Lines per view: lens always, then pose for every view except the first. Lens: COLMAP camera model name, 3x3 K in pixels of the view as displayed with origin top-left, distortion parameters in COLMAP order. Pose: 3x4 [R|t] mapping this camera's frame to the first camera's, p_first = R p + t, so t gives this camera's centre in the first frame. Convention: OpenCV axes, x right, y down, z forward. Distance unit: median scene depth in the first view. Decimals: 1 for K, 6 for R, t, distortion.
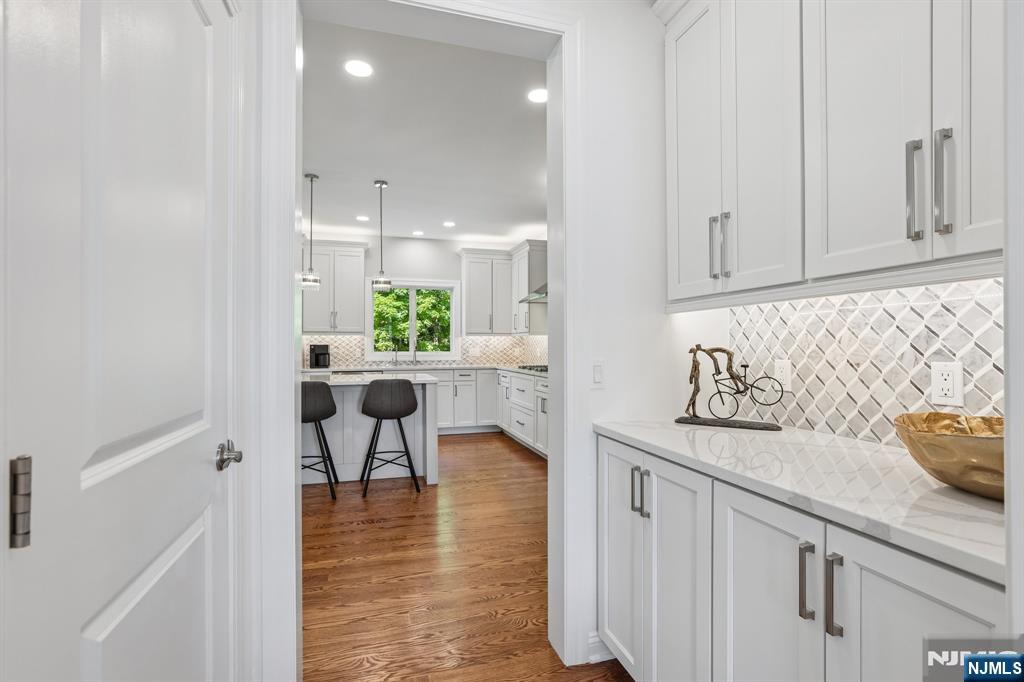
lens RADIAL K [[472.0, 0, 508.6], [0, 472.0, 341.1], [0, 0, 1]] dist [-0.022821, 0.000728]
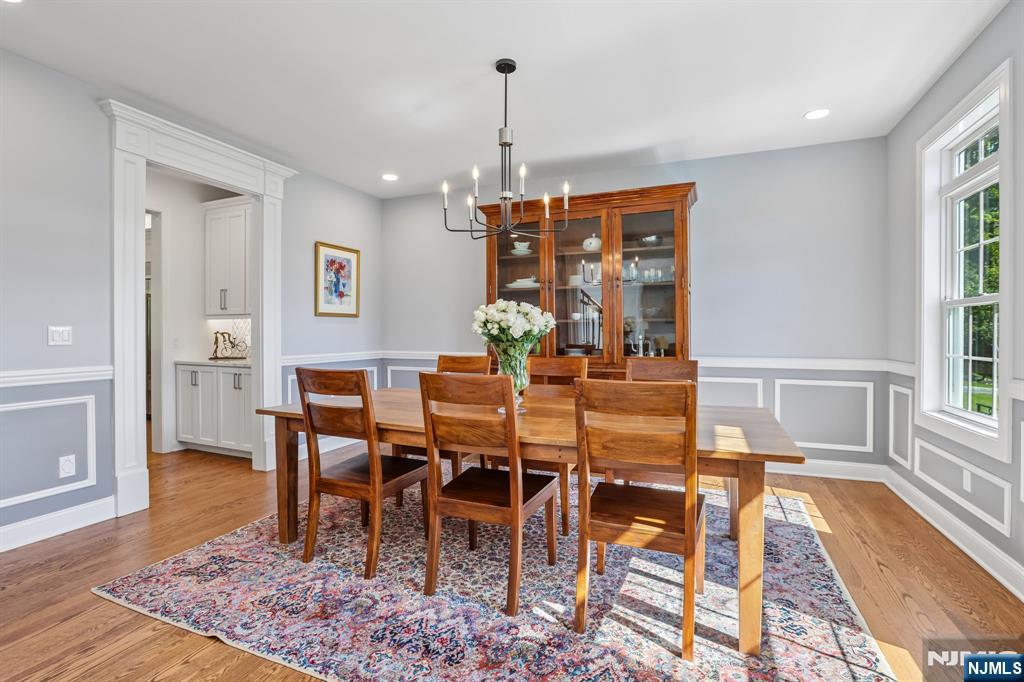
lens RADIAL K [[472.0, 0, 508.6], [0, 472.0, 341.1], [0, 0, 1]] dist [-0.022821, 0.000728]
pose [[0.645478, -0.006260, 0.763754, -0.597453], [-0.010452, 0.999800, 0.017029, 0.001206], [-0.763708, -0.018974, 0.645283, -2.086080]]
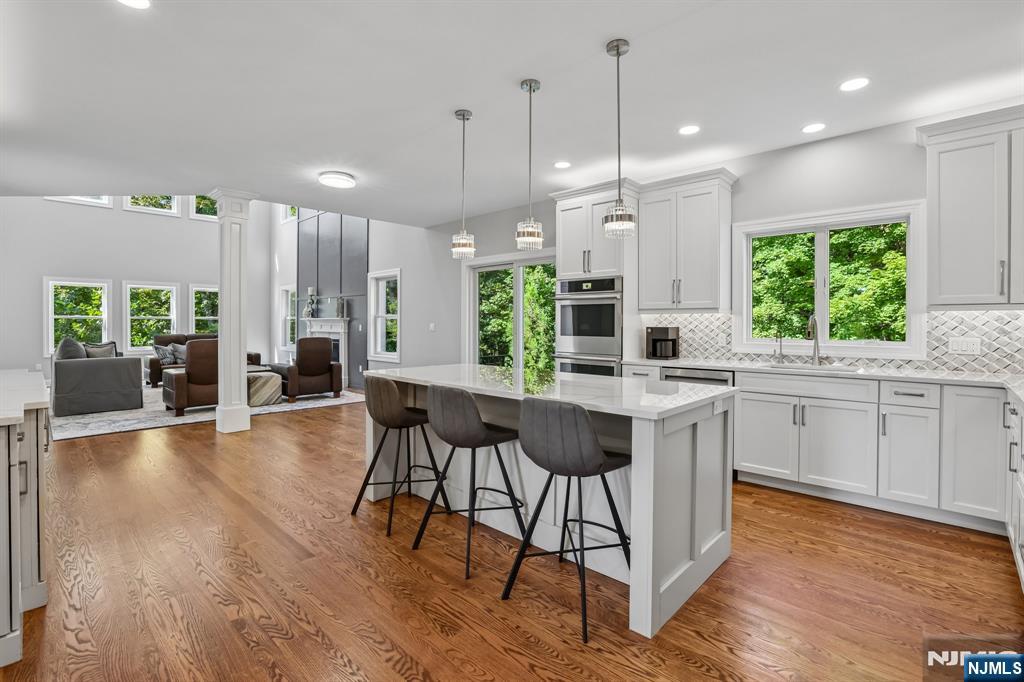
lens RADIAL K [[464.8, 0, 511.4], [0, 464.8, 325.6], [0, 0, 1]] dist [-0.038623, 0.000285]
pose [[0.488532, 0.005344, -0.872530, 0.119519], [0.002662, 0.999967, 0.007615, -0.000894], [0.872542, -0.006043, 0.488502, 0.502558]]
